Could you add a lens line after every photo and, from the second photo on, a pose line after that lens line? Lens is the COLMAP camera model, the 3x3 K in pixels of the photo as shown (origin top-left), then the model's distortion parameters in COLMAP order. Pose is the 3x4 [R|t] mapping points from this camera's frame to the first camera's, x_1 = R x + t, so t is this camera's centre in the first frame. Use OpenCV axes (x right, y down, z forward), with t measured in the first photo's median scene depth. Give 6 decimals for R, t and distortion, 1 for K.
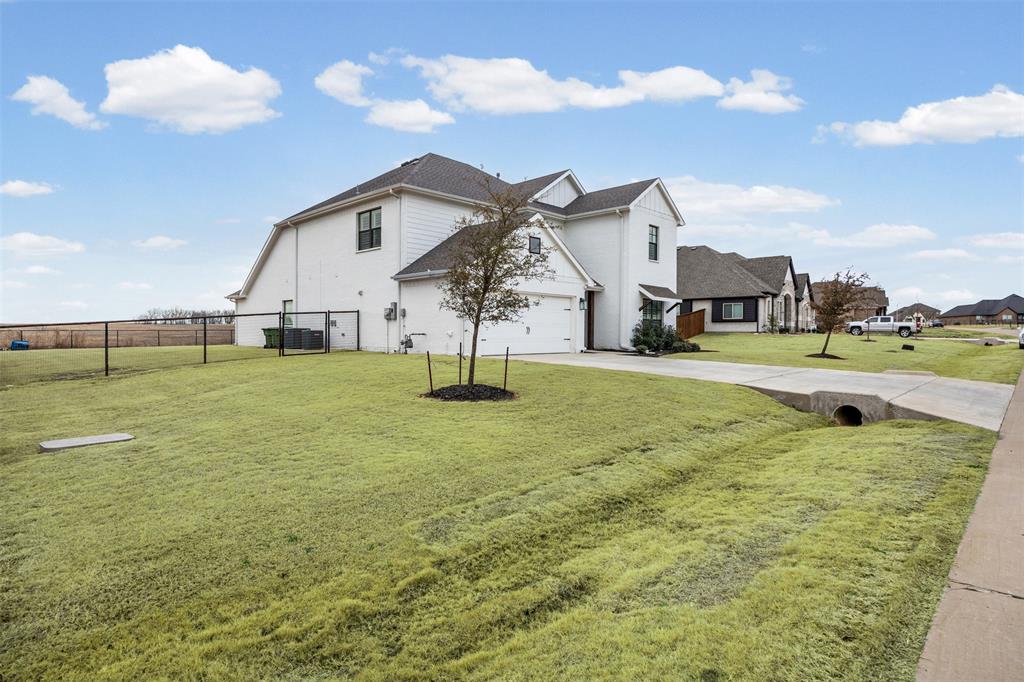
lens RADIAL K [[537.8, 0, 512.0], [0, 537.8, 341.0], [0, 0, 1]] dist [0.010000, -0.000190]
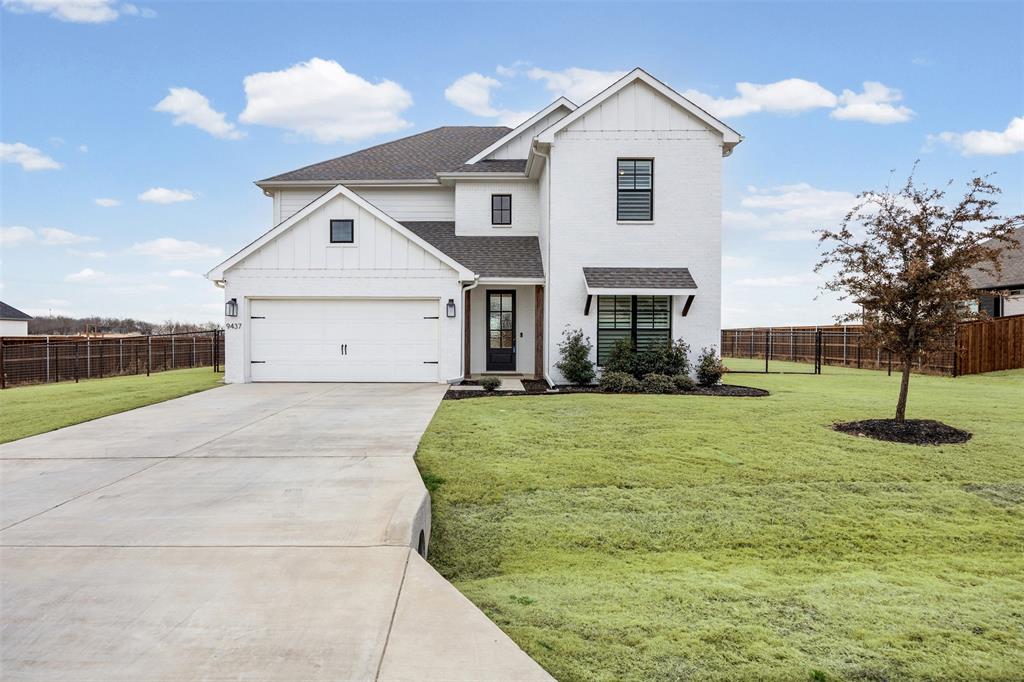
lens RADIAL K [[599.9, 0, 476.5], [0, 599.9, 345.8], [0, 0, 1]] dist [-0.010981, -0.001783]
pose [[0.688675, 0.004413, -0.725057, 0.591039], [-0.011136, 0.999928, -0.004491, -0.018542], [0.724985, 0.011167, 0.688674, 0.462418]]
